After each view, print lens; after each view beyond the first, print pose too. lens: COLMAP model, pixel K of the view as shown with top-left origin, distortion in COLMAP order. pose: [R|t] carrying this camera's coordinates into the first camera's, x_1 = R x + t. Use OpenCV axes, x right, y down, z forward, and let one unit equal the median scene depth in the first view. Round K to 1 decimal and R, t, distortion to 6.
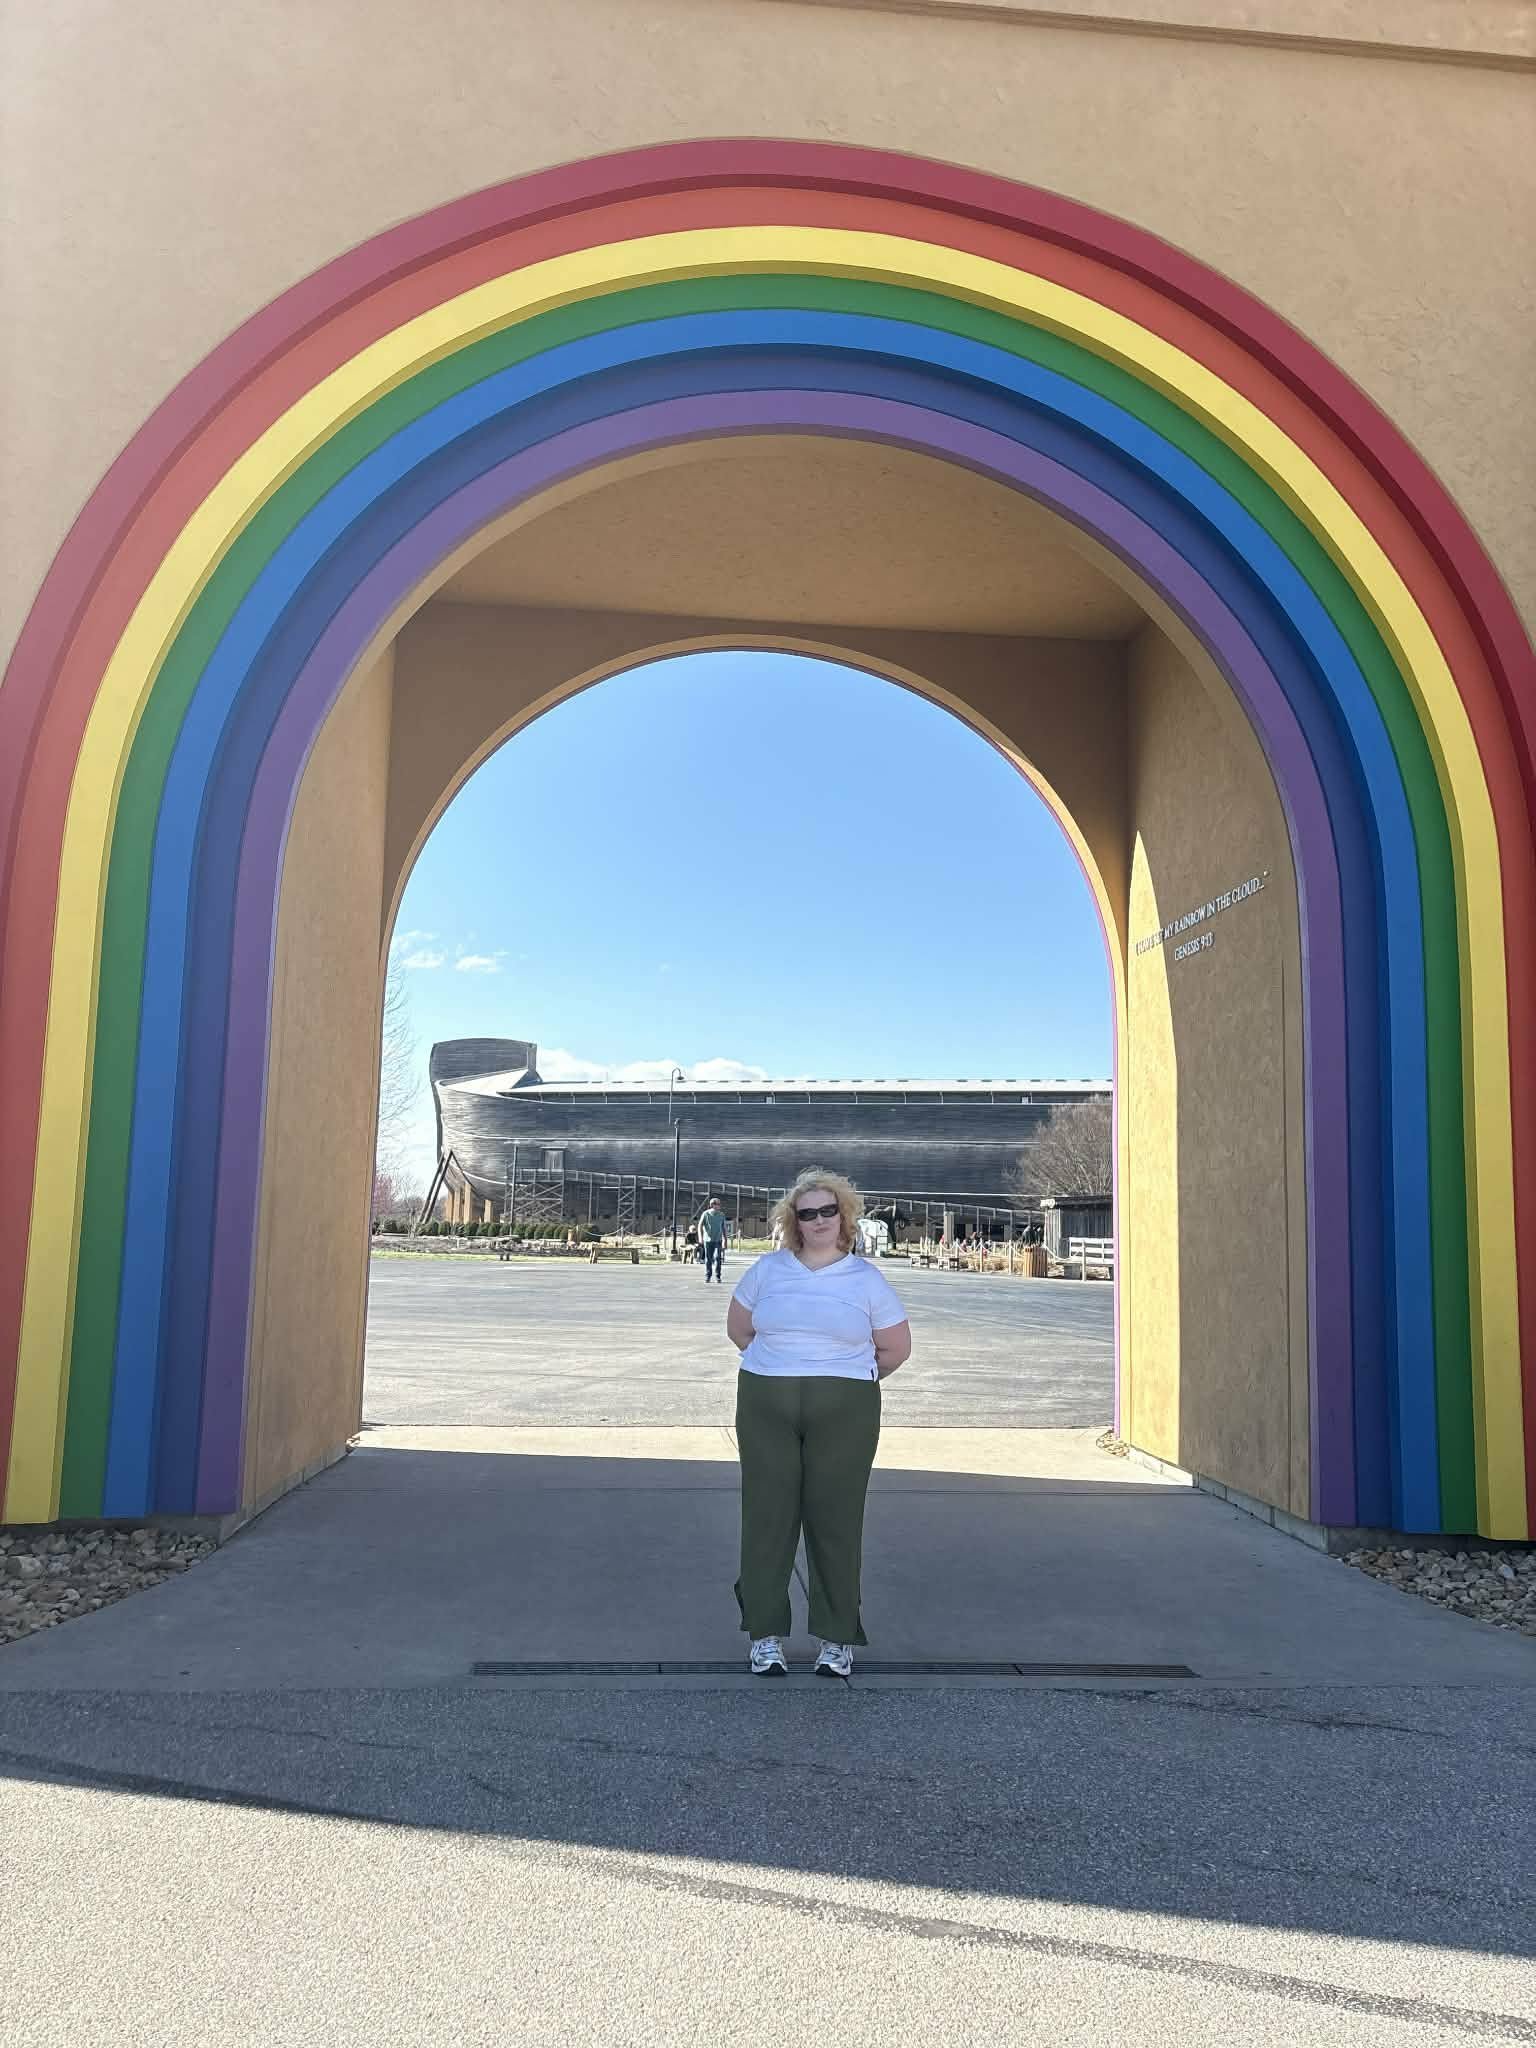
lens RADIAL K [[1574.5, 0, 782.1], [0, 1574.5, 1019.7], [0, 0, 1]] dist [0.073156, -0.079541]
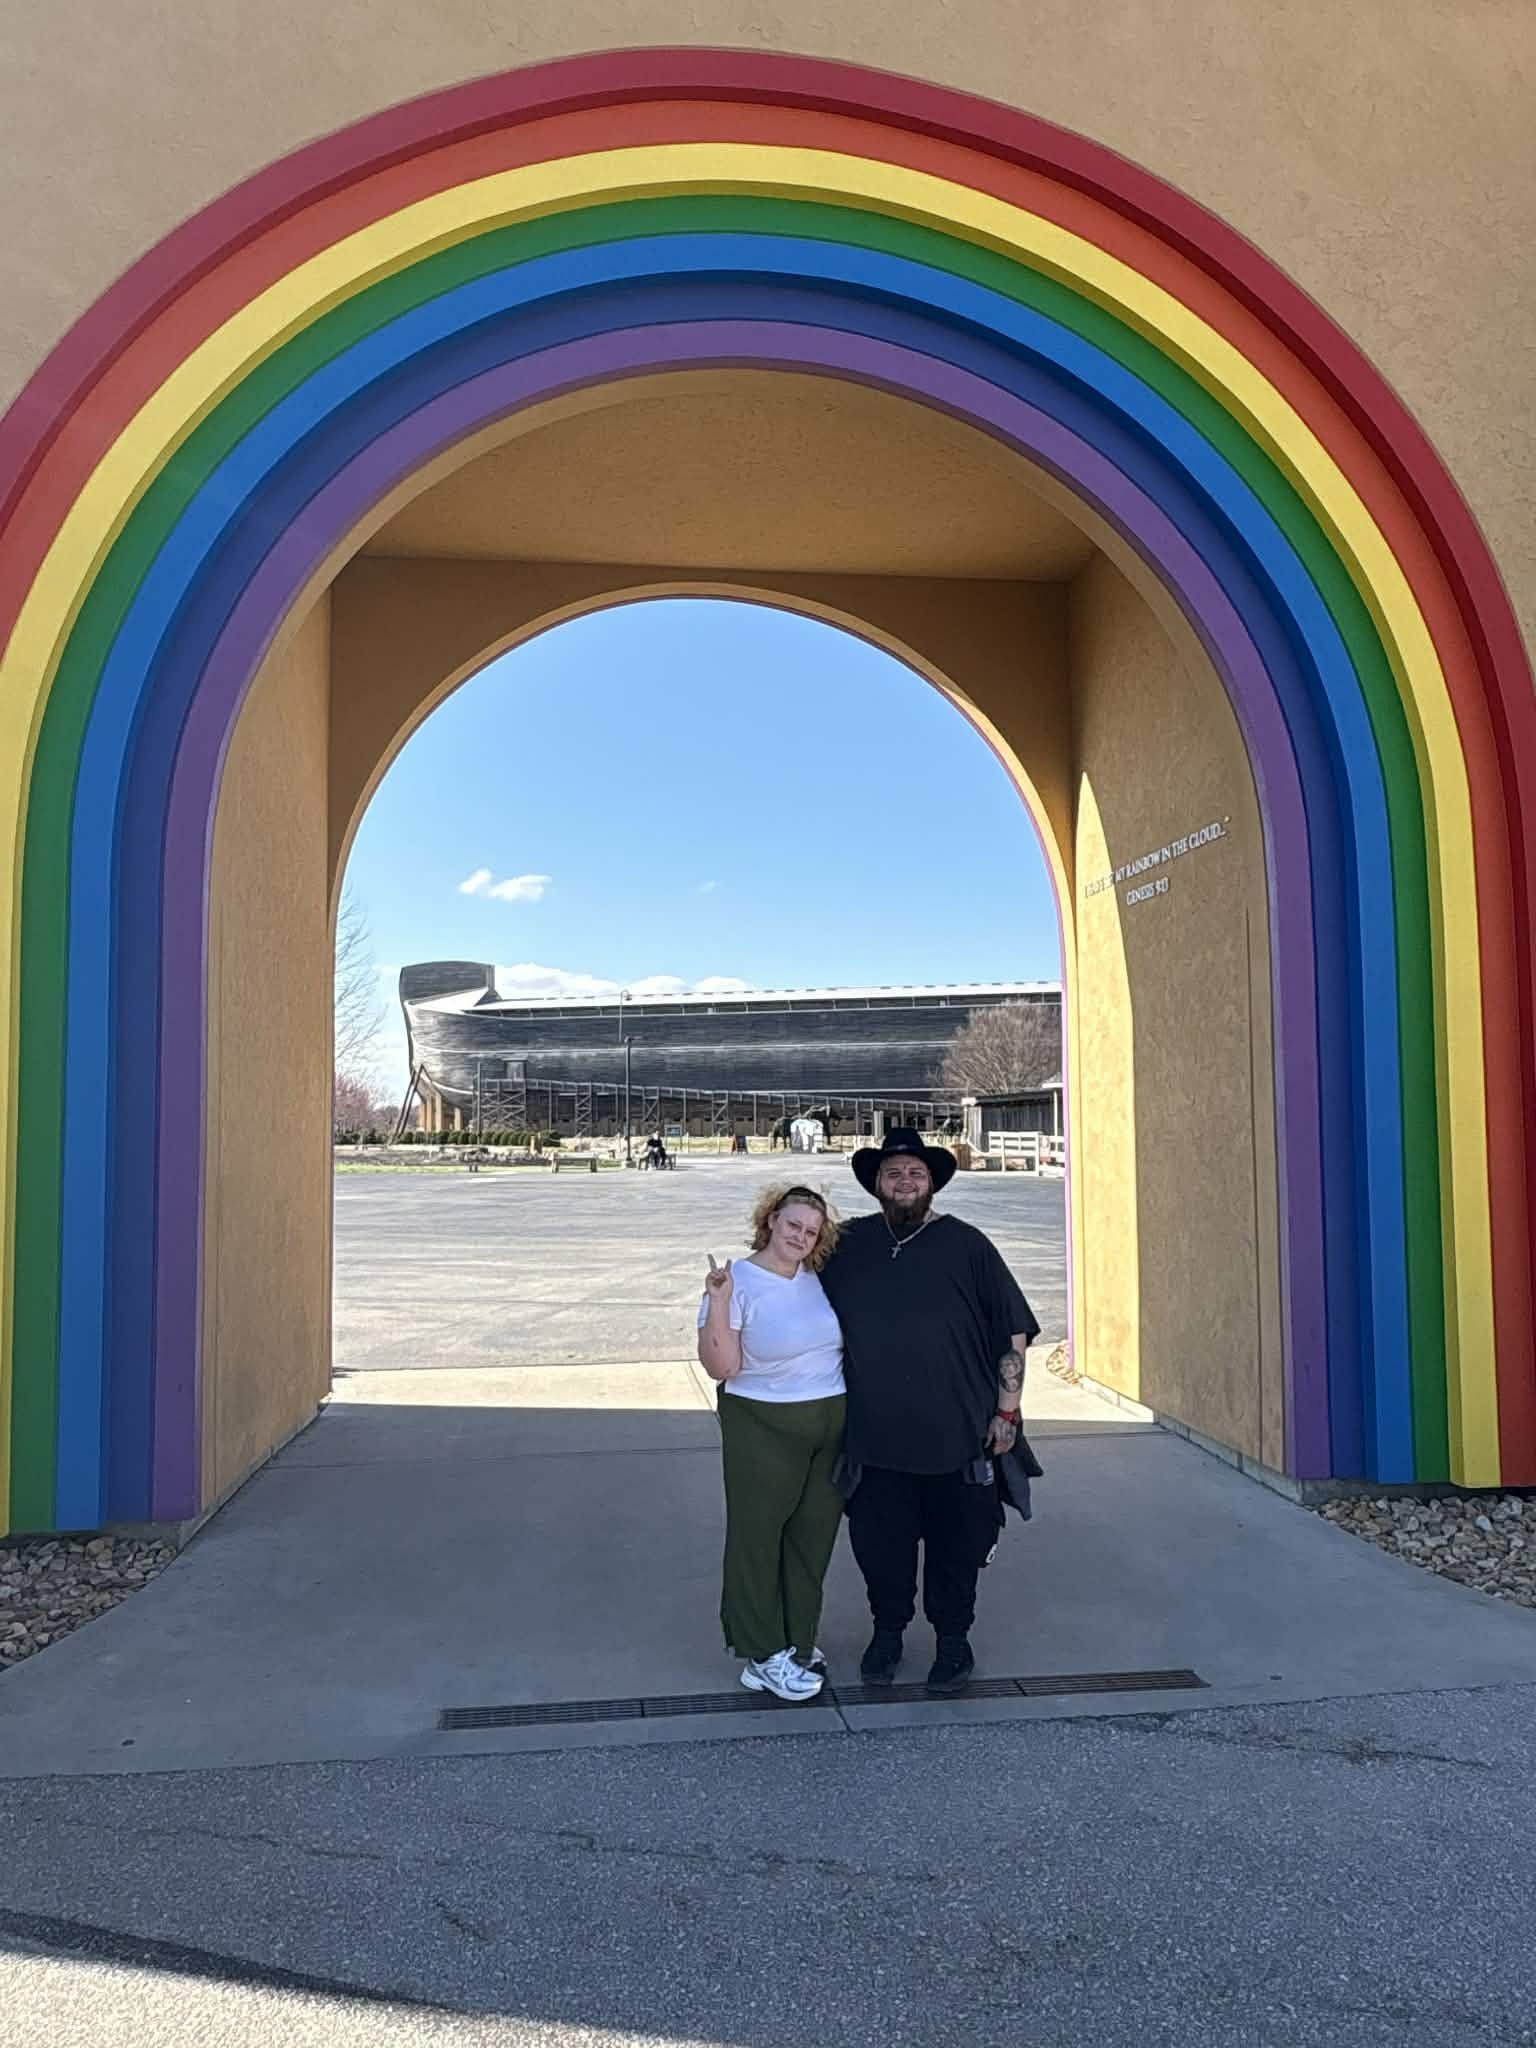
lens RADIAL K [[1428.8, 0, 764.1], [0, 1428.8, 1019.9], [0, 0, 1]] dist [0.002809, 0.003647]
pose [[0.999081, -0.030659, 0.029941, -0.009882], [0.028808, 0.997758, 0.060406, -0.025326], [-0.031726, -0.059488, 0.997725, 0.100267]]
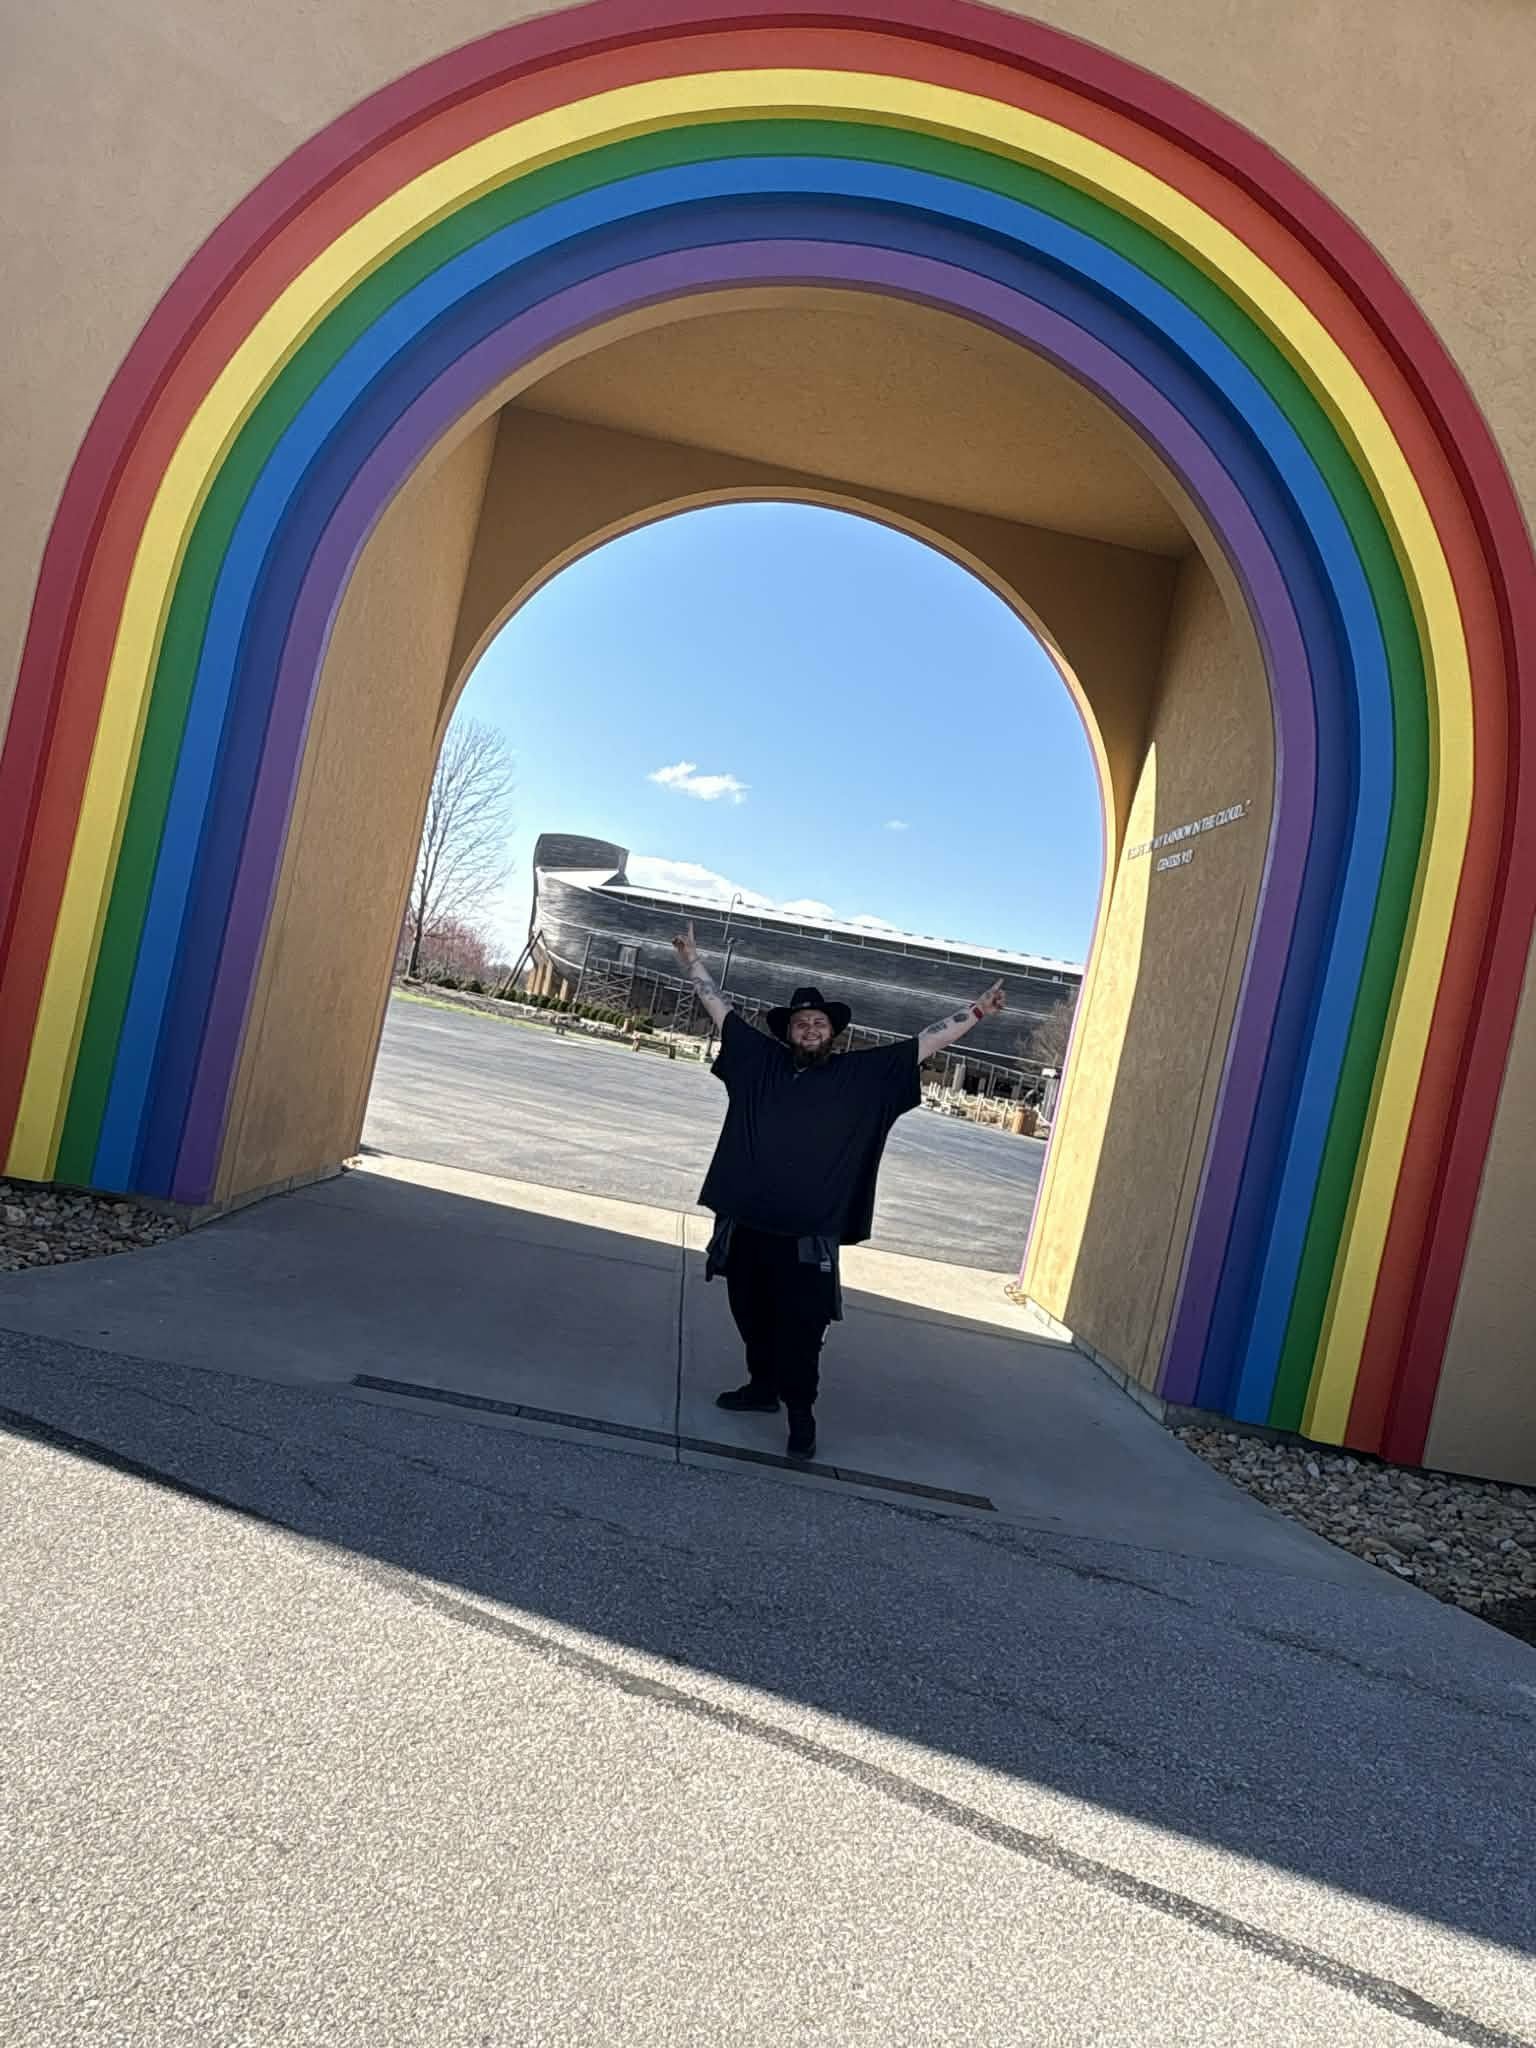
lens RADIAL K [[1418.1, 0, 768.0], [0, 1418.1, 1024.0], [0, 0, 1]] dist [0.003202, 0.000394]
pose [[0.982706, 0.180809, -0.039976, 0.047684], [-0.175009, 0.977401, 0.118570, -0.003860], [0.060511, -0.109523, 0.992141, 0.028472]]
